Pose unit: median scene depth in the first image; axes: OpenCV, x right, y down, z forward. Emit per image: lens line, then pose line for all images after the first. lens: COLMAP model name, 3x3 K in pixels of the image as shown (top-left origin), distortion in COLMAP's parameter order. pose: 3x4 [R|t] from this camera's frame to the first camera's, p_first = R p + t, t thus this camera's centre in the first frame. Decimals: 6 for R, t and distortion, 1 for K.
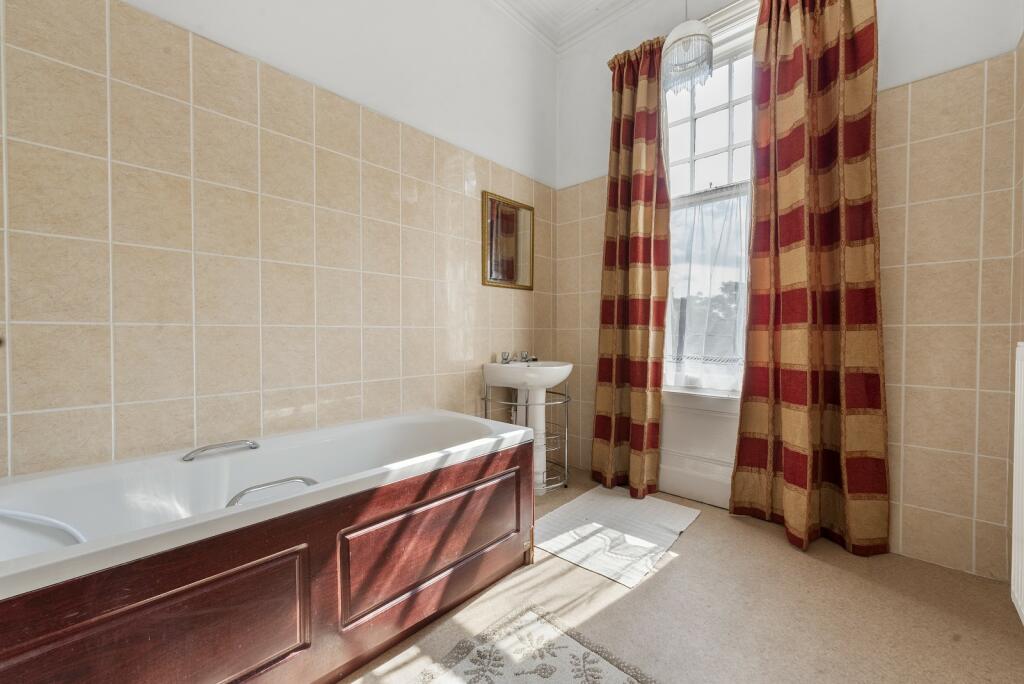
lens RADIAL K [[406.9, 0, 513.1], [0, 406.9, 335.2], [0, 0, 1]] dist [0.000713, 0.000004]
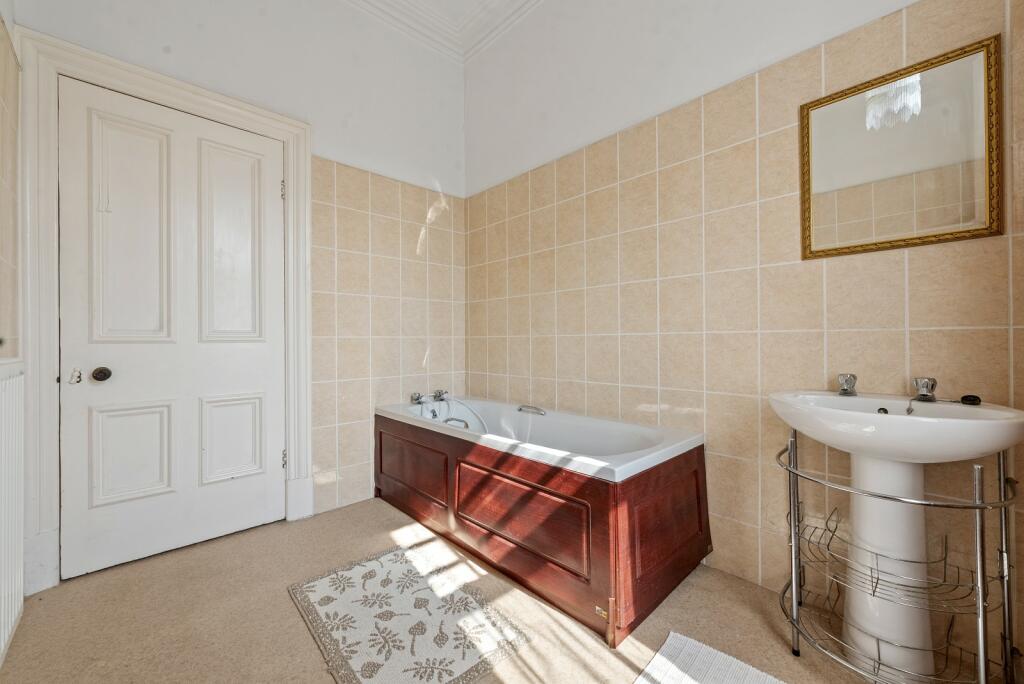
lens RADIAL K [[402.2, 0, 509.4], [0, 402.2, 340.7], [0, 0, 1]] dist [0.000775, -0.000012]
pose [[-0.063945, -0.001701, -0.997952, 0.946110], [0.002107, 0.999996, -0.001840, -0.003404], [0.997951, -0.002220, -0.063941, 1.008959]]
